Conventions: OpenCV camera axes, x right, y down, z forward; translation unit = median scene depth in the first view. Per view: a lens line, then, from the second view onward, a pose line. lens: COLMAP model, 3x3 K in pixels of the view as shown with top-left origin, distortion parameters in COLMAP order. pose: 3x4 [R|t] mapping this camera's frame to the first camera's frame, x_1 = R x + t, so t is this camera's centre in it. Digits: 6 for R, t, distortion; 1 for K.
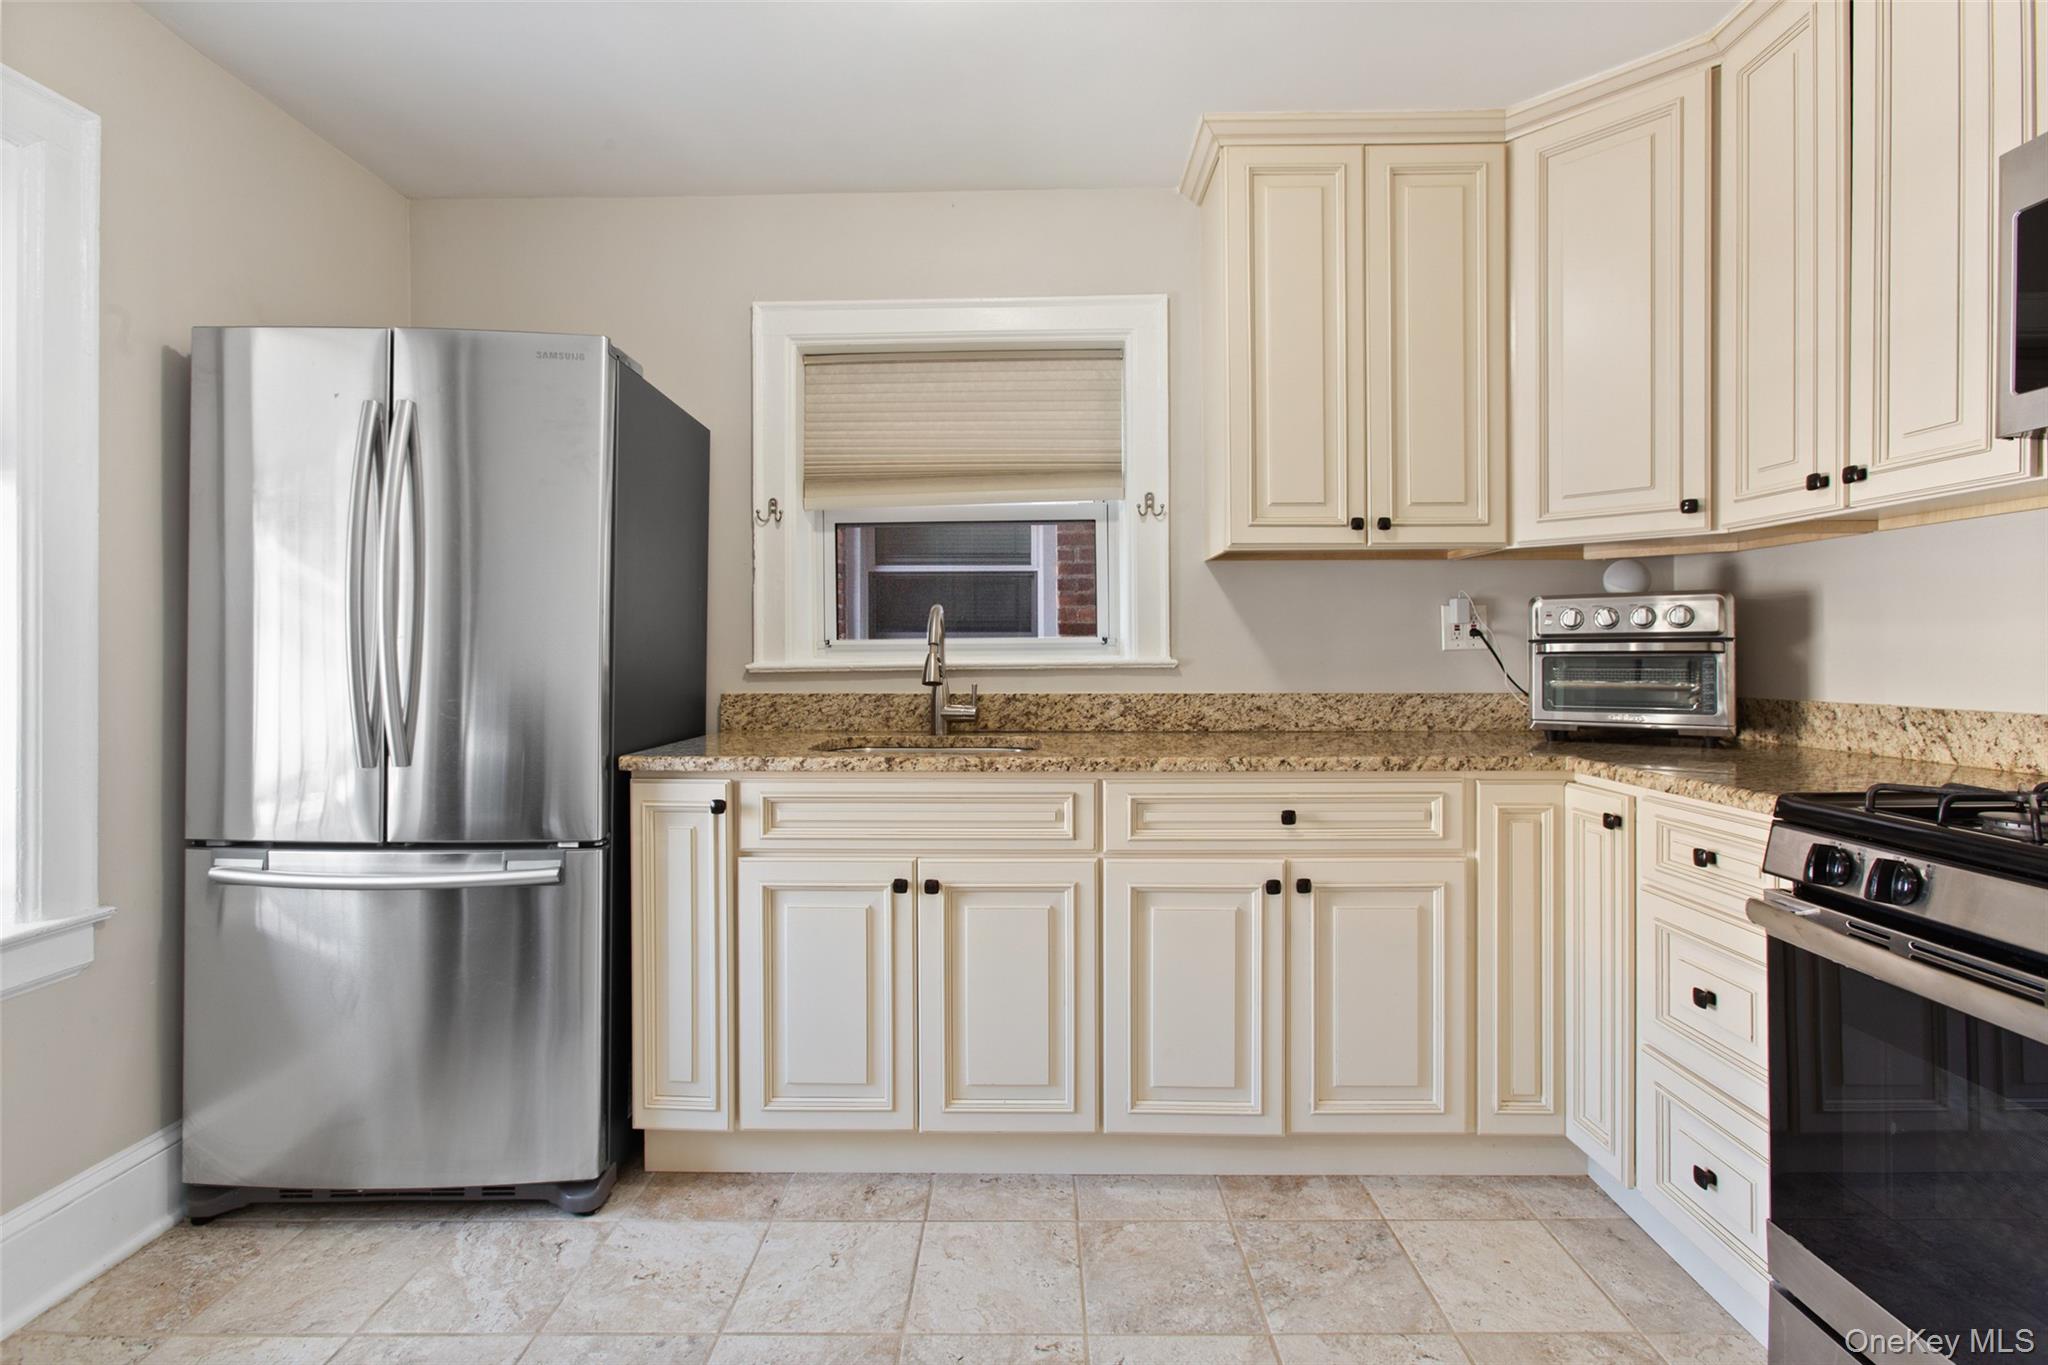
lens RADIAL K [[937.8, 0, 1026.4], [0, 937.8, 651.4], [0, 0, 1]] dist [-0.019921, 0.016456]
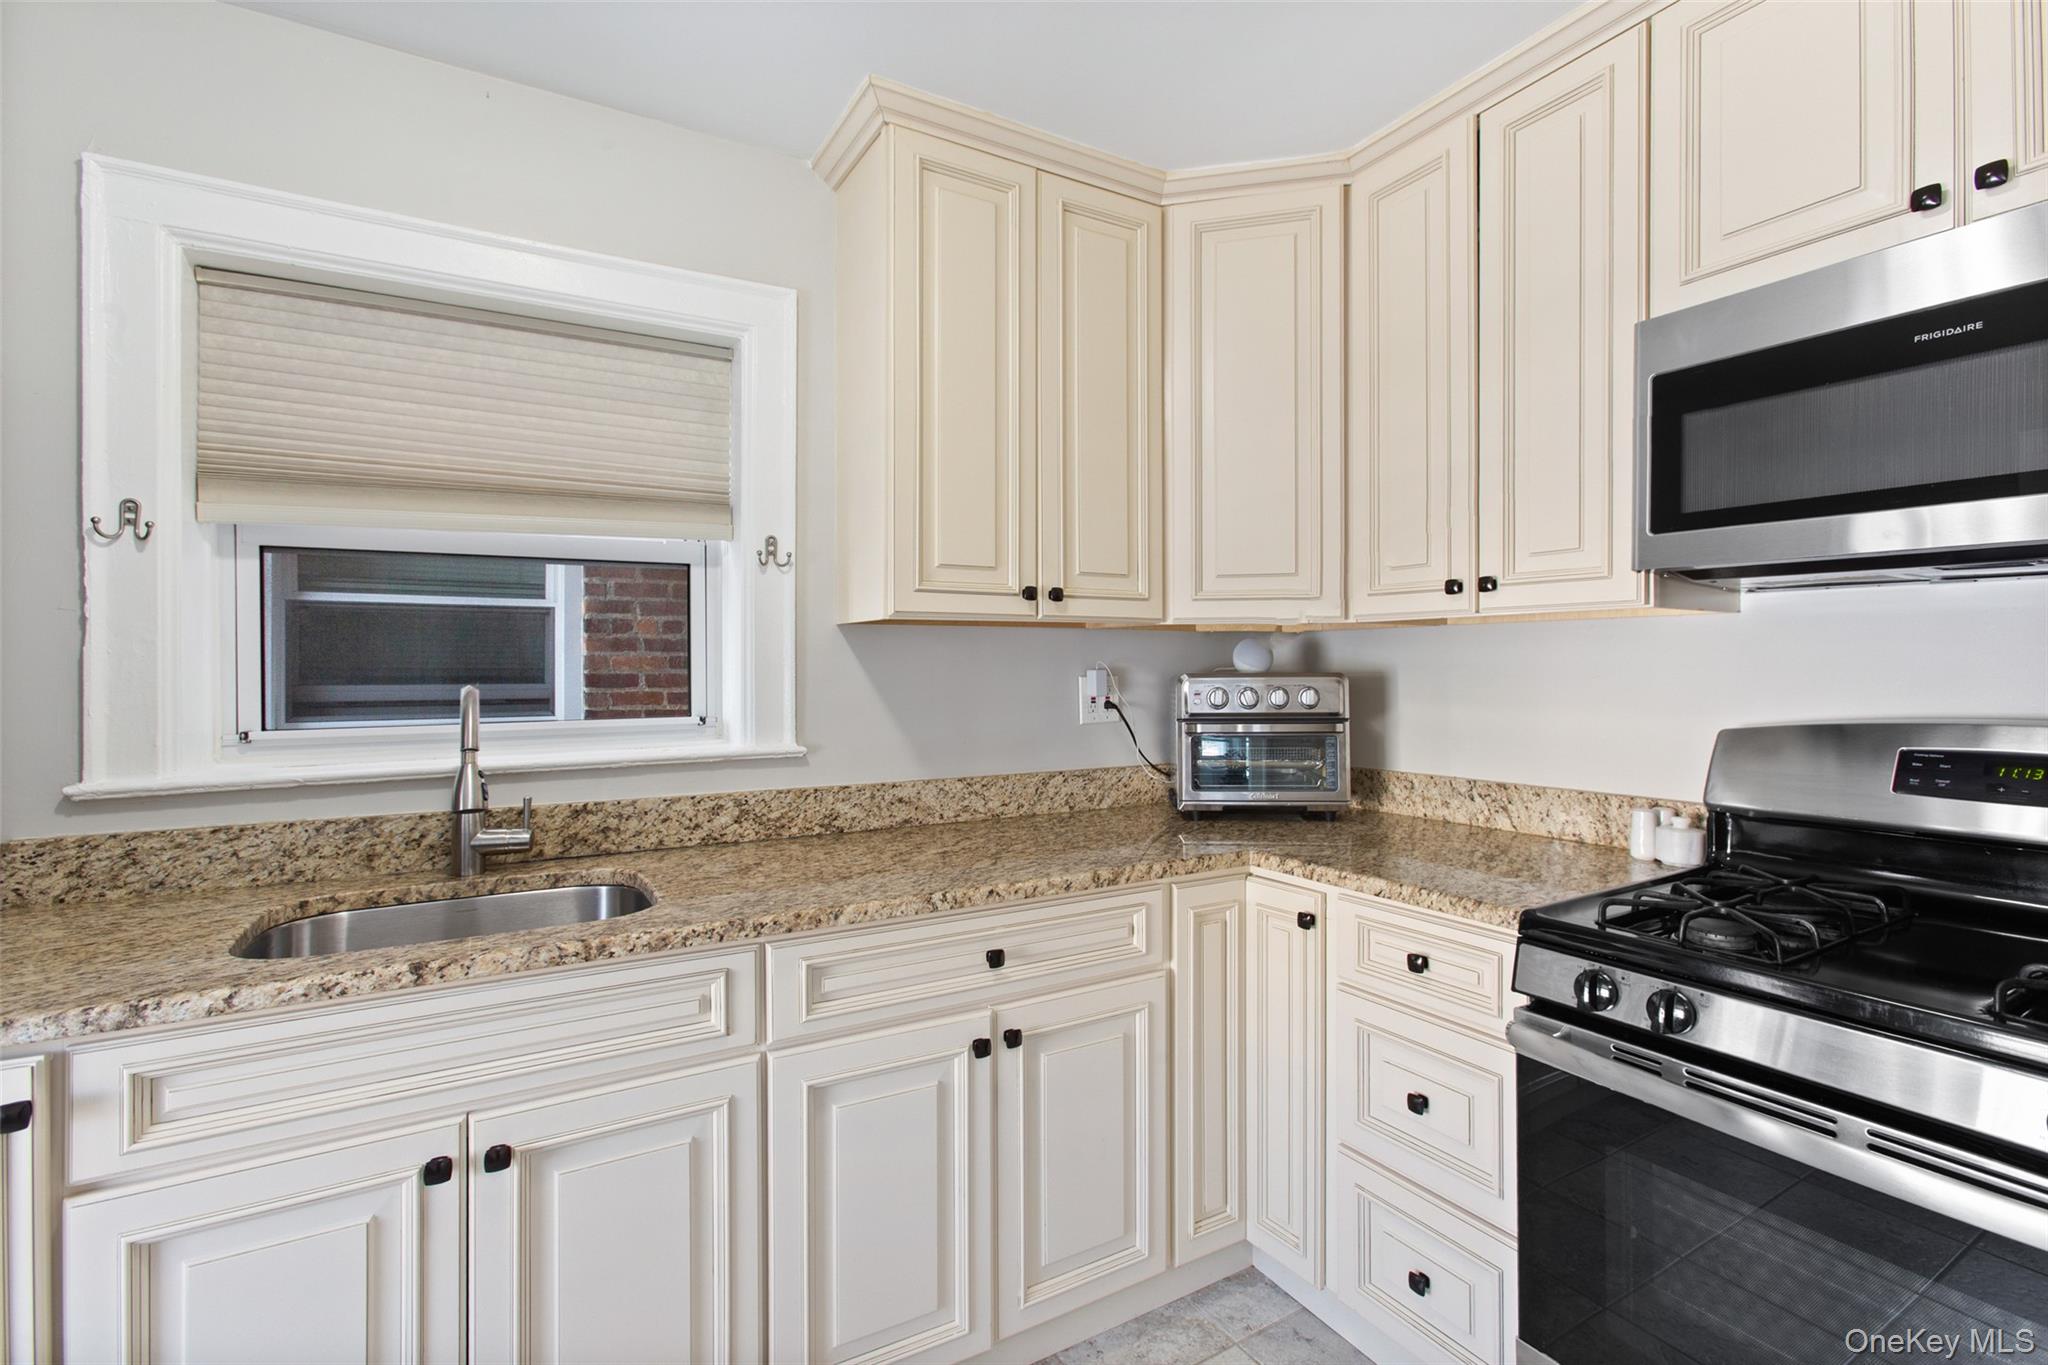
lens RADIAL K [[936.1, 0, 1026.1], [0, 936.1, 663.6], [0, 0, 1]] dist [-0.021845, 0.015199]
pose [[0.857205, 0.002108, 0.514971, -0.103744], [0.001438, 0.999978, -0.006486, -0.065205], [-0.514973, 0.006300, 0.857183, 0.247504]]
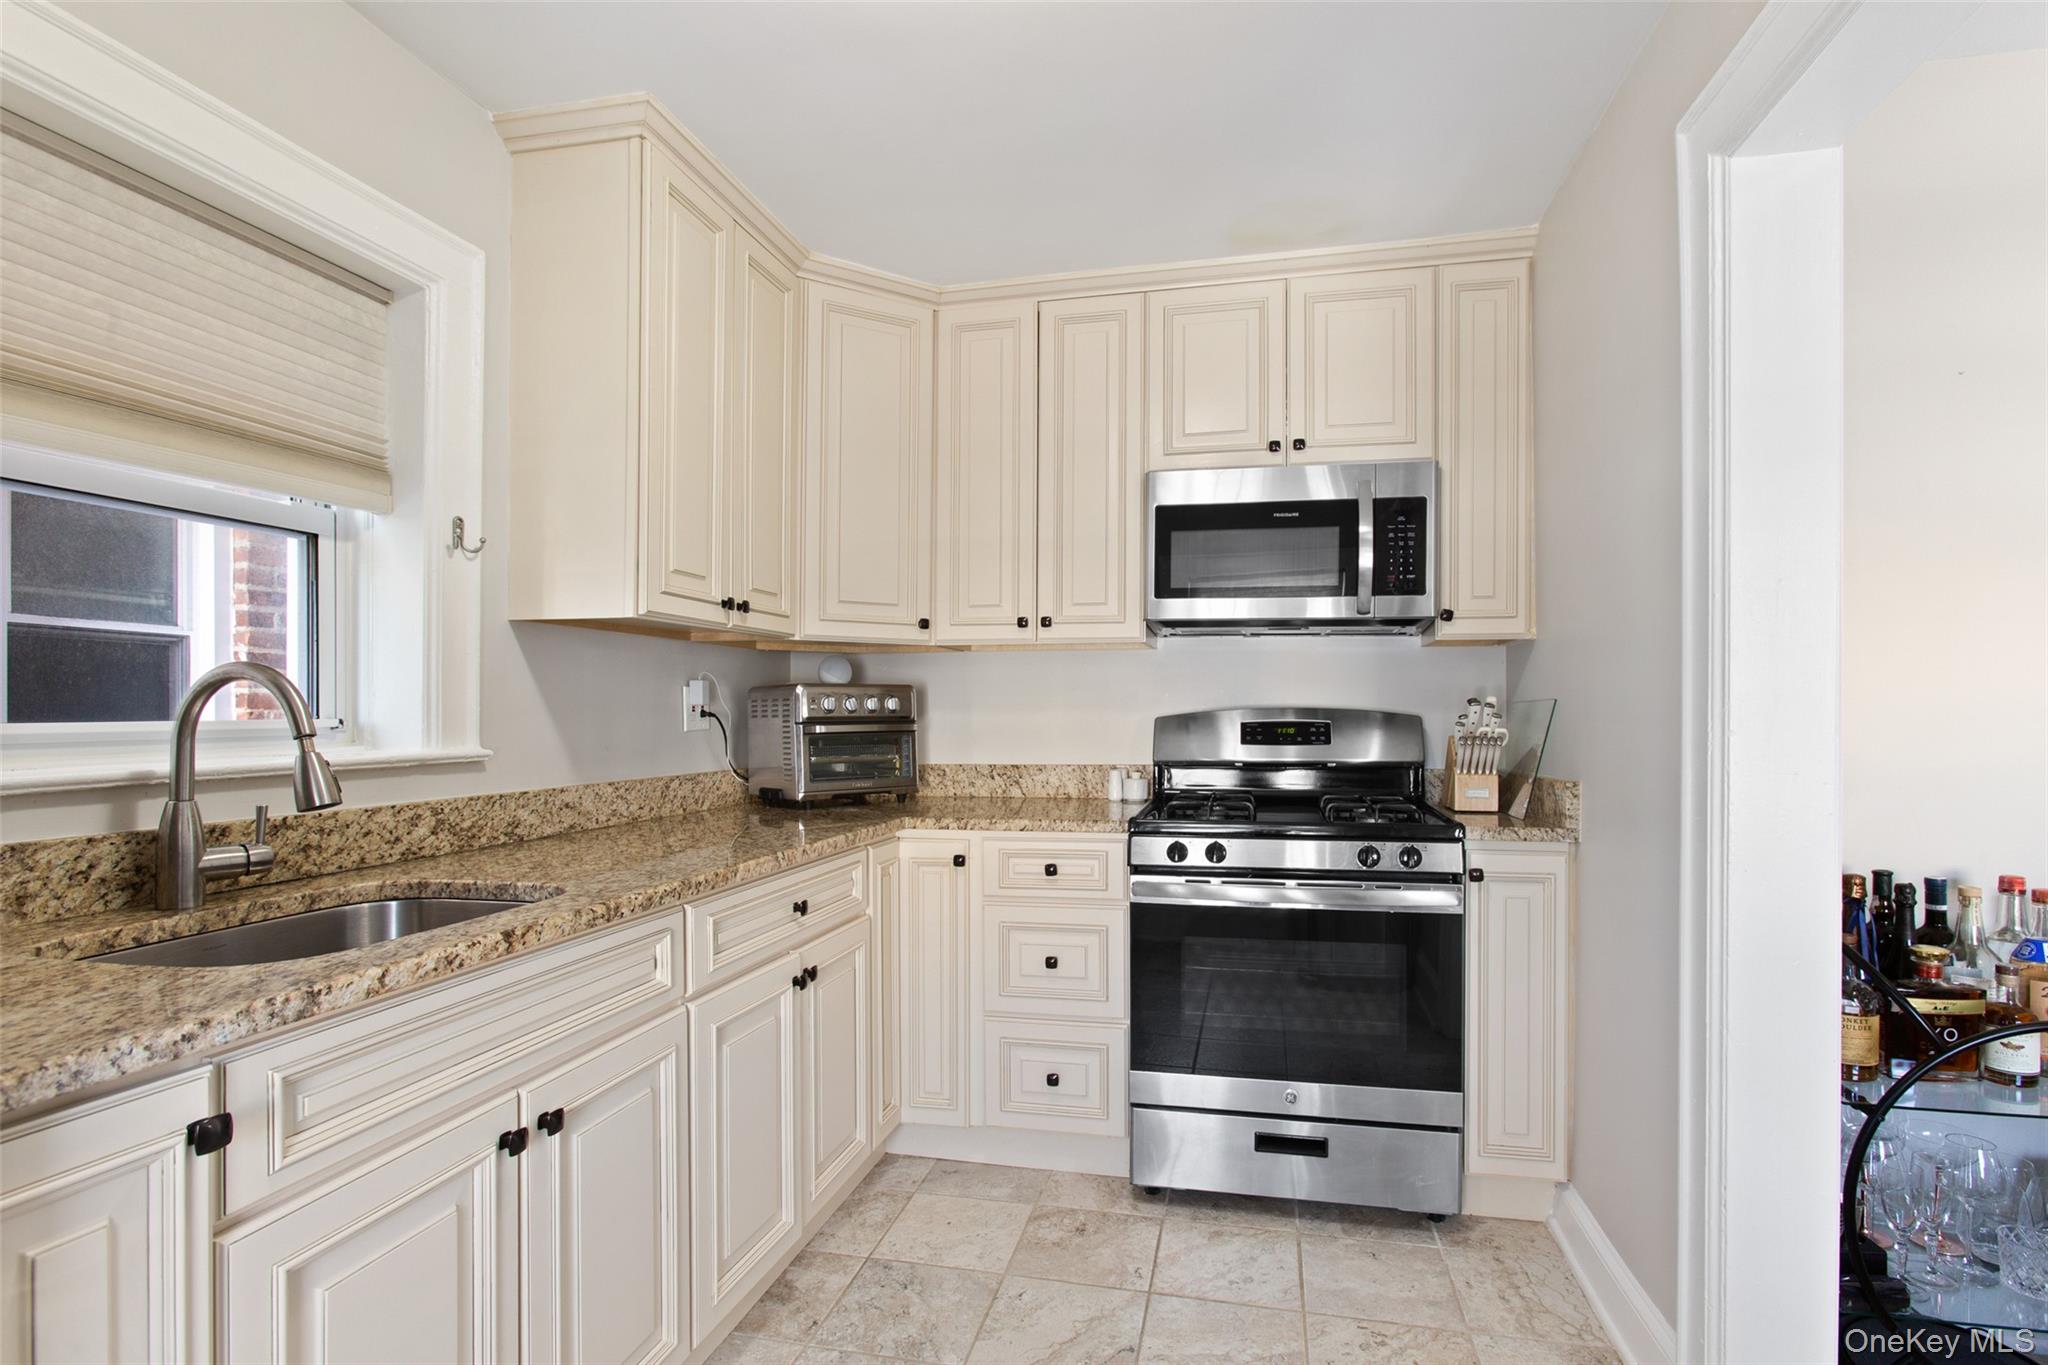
lens RADIAL K [[1009.1, 0, 1039.4], [0, 1009.1, 718.0], [0, 0, 1]] dist [-0.001007, 0.007331]
pose [[0.209744, -0.002268, 0.977754, -0.610004], [0.002486, 0.999995, 0.001786, -0.019136], [-0.977753, 0.002056, 0.209748, 0.466504]]
